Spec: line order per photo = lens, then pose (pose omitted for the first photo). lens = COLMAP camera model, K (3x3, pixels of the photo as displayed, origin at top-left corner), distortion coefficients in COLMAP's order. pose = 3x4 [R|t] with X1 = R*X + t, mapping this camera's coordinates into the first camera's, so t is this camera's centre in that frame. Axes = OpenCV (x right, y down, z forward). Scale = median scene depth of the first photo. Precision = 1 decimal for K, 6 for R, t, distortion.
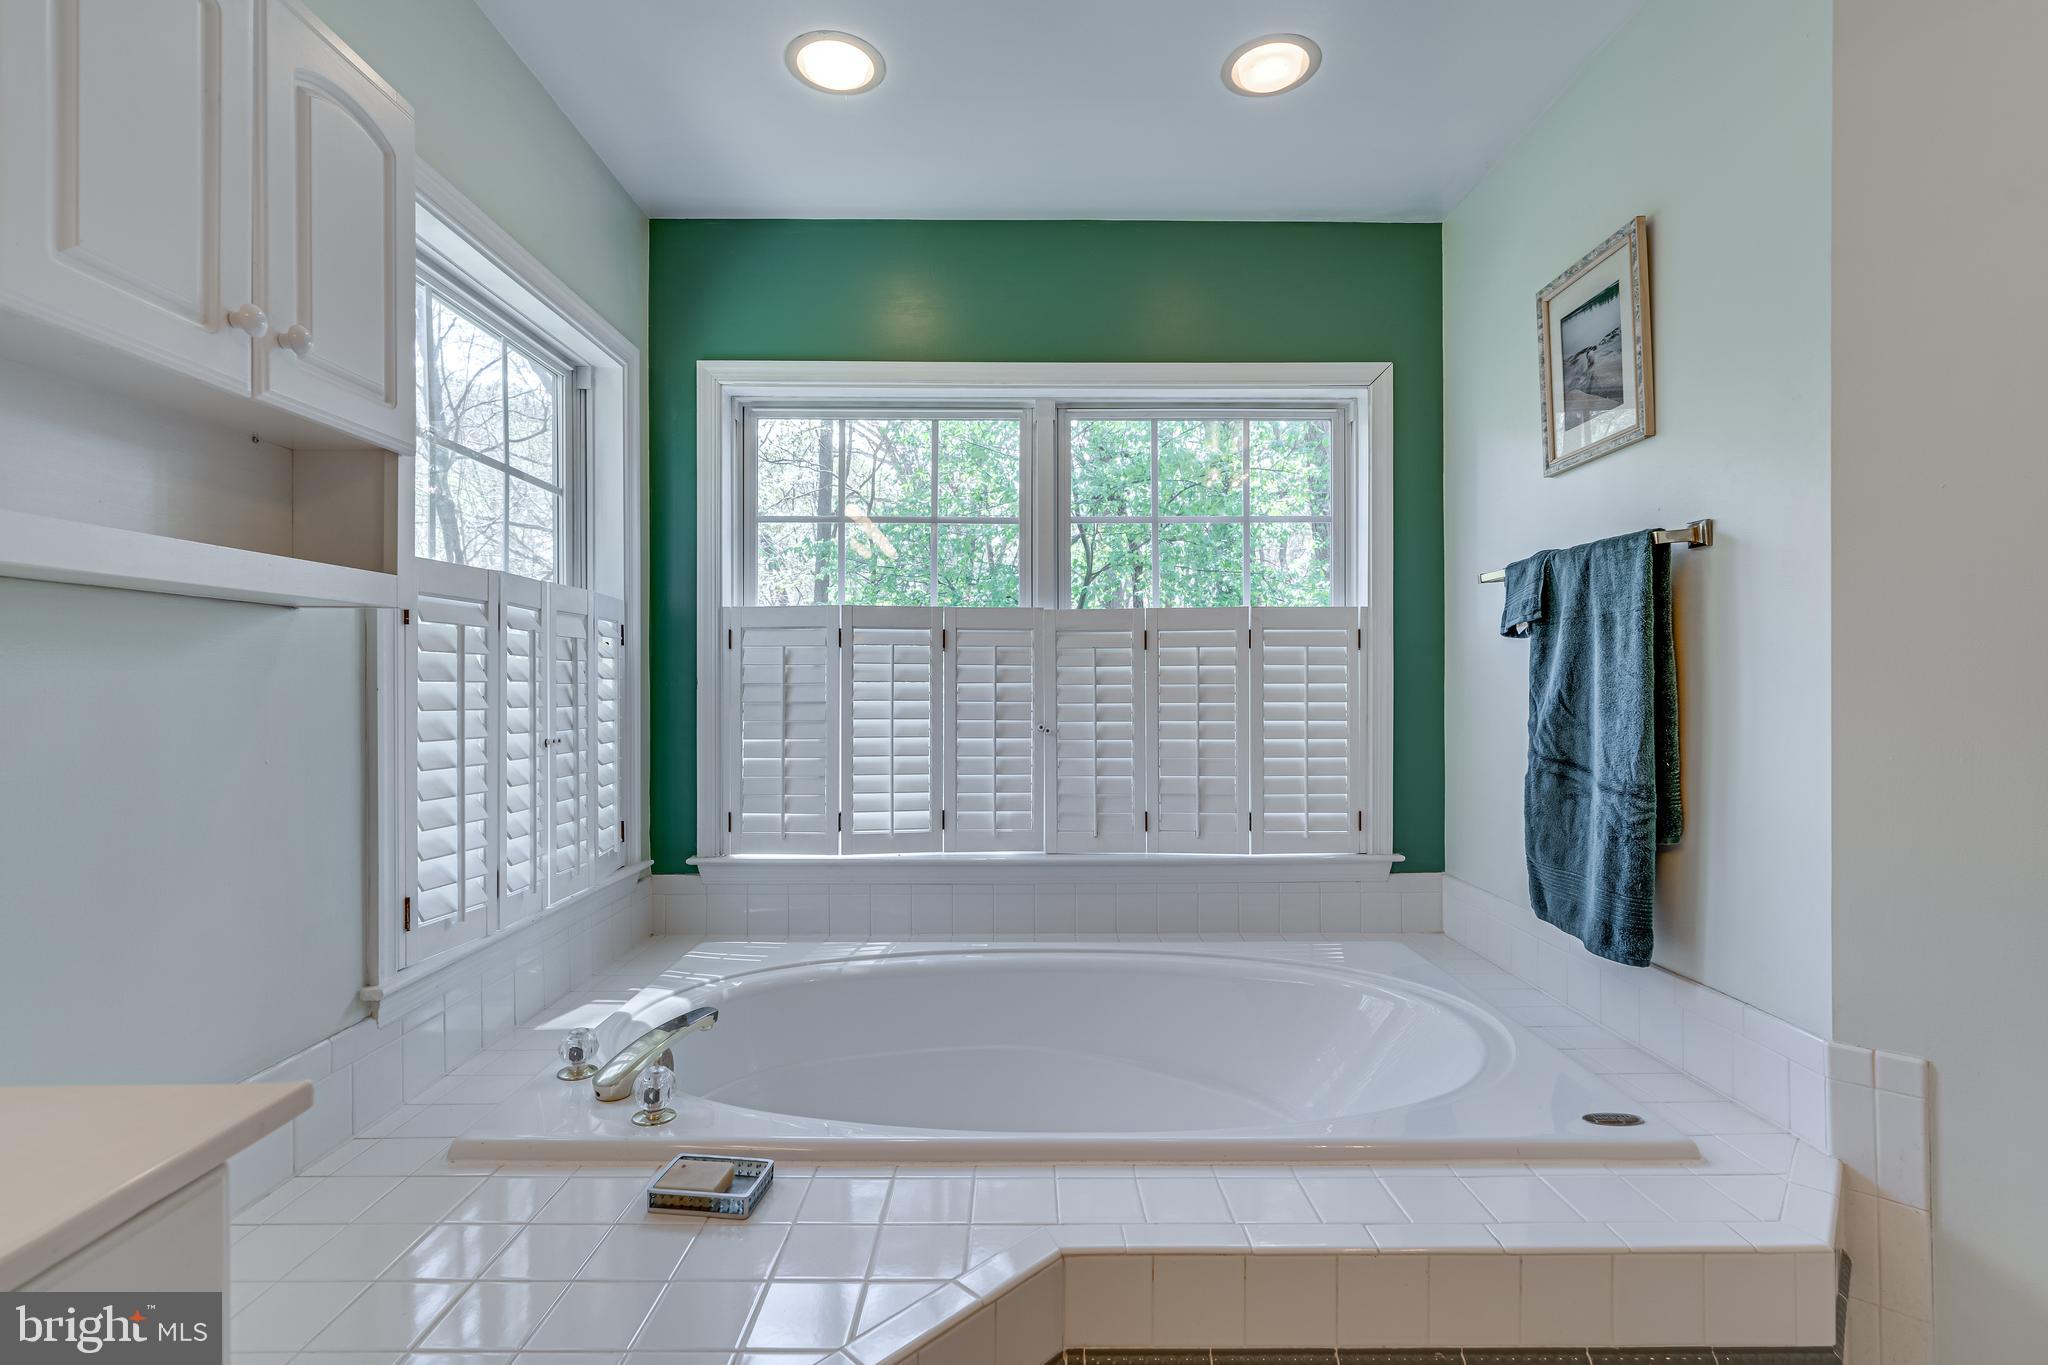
lens RADIAL K [[932.1, 0, 1009.4], [0, 932.1, 686.2], [0, 0, 1]] dist [-0.001070, 0.001333]
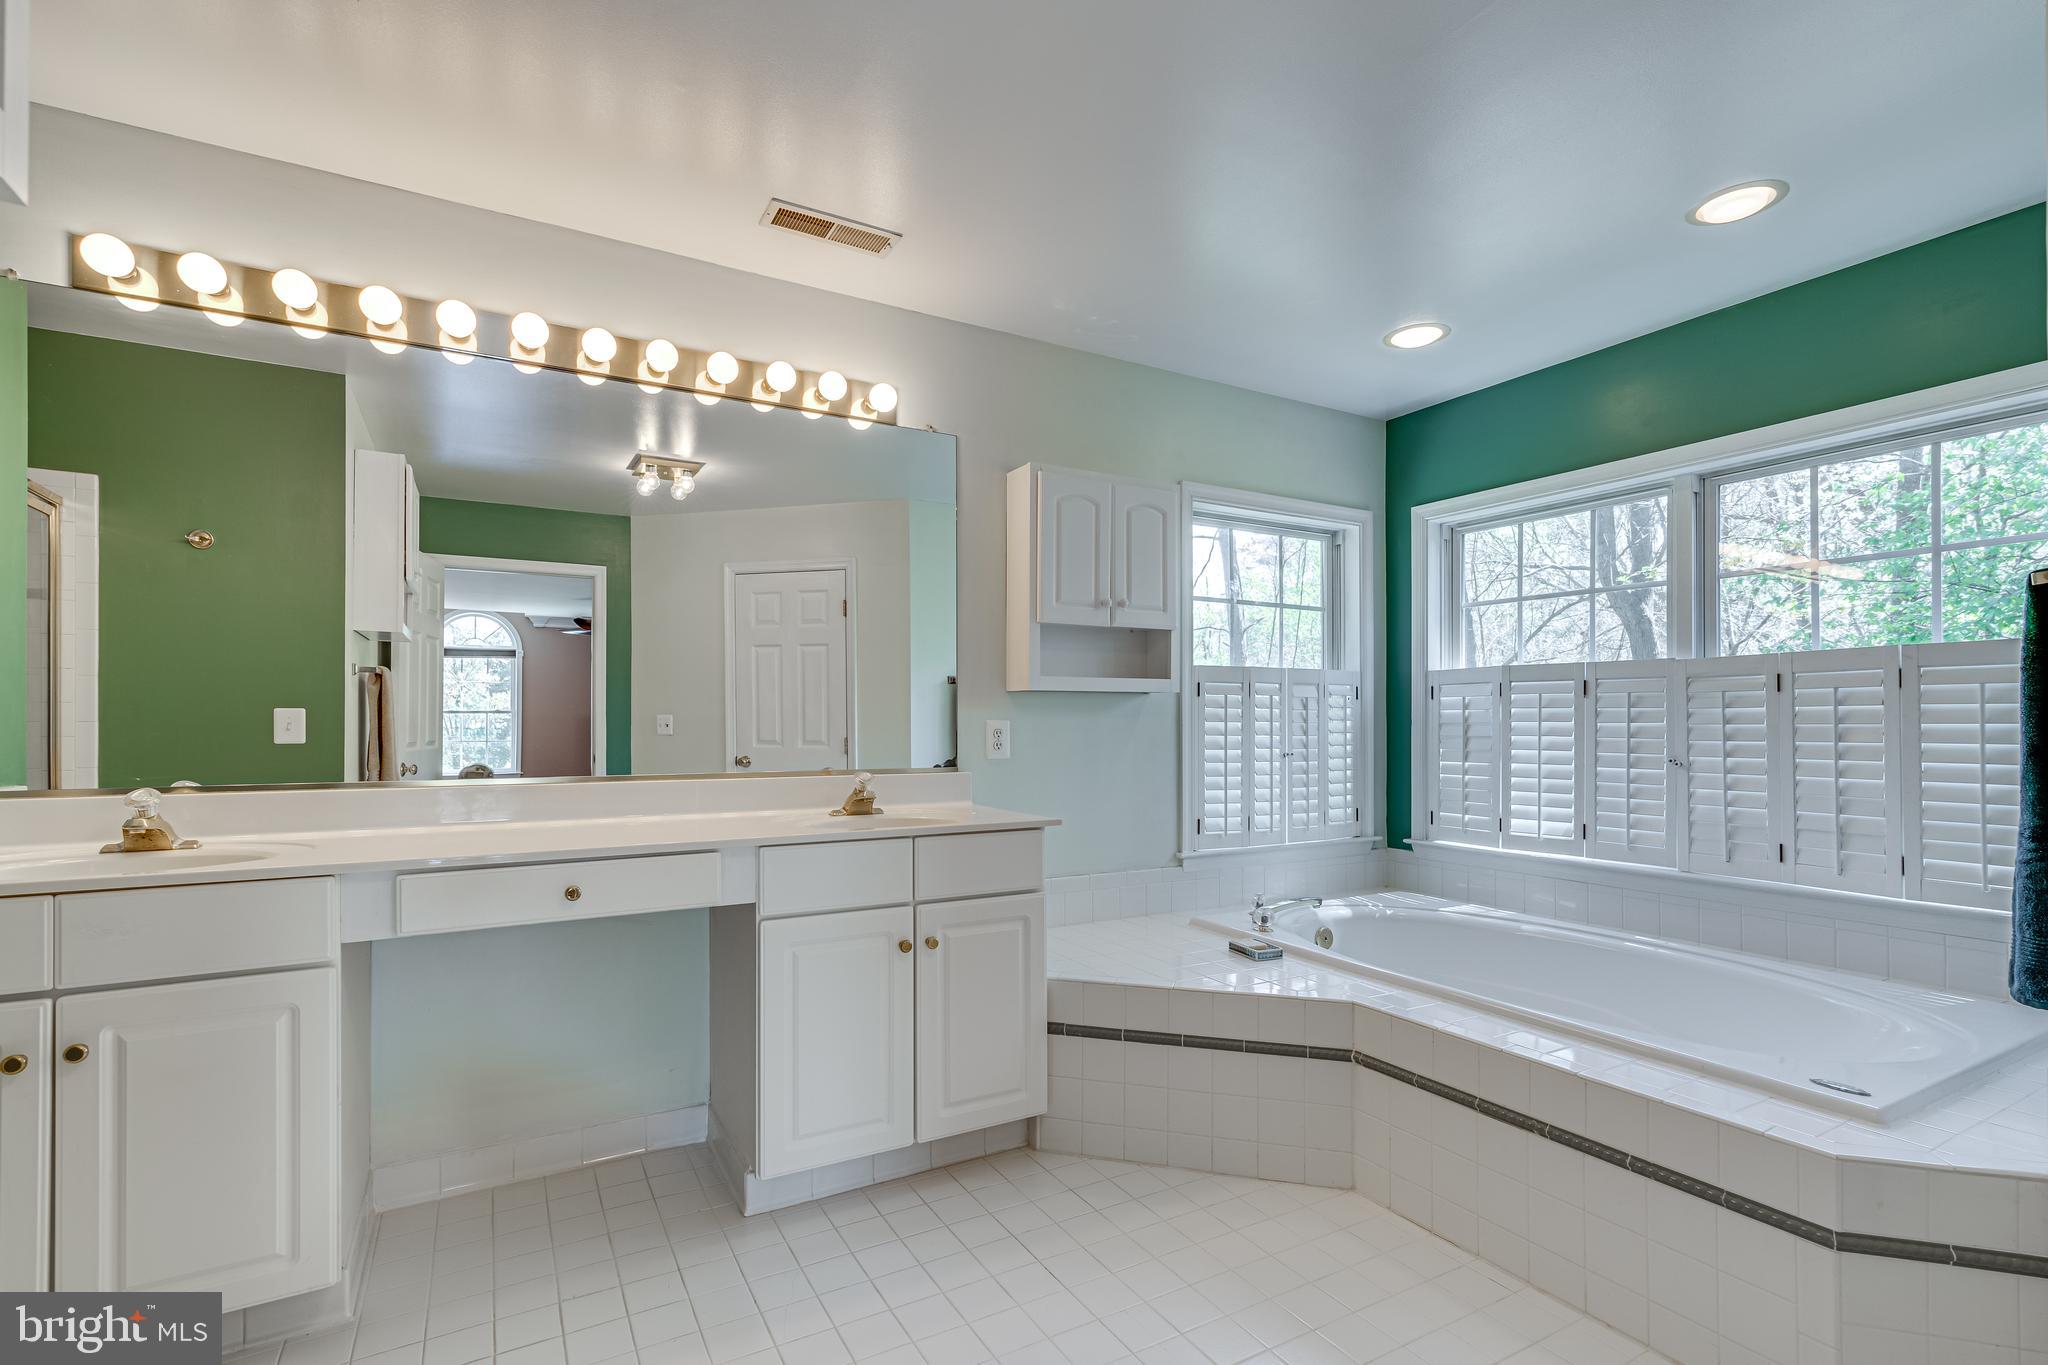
lens RADIAL K [[932.1, 0, 1008.2], [0, 932.1, 718.0], [0, 0, 1]] dist [-0.001070, 0.001333]
pose [[0.483696, -0.003832, -0.875228, 0.662686], [-0.003702, 0.999973, -0.006425, 0.000946], [0.875228, 0.006348, 0.483669, -0.292535]]
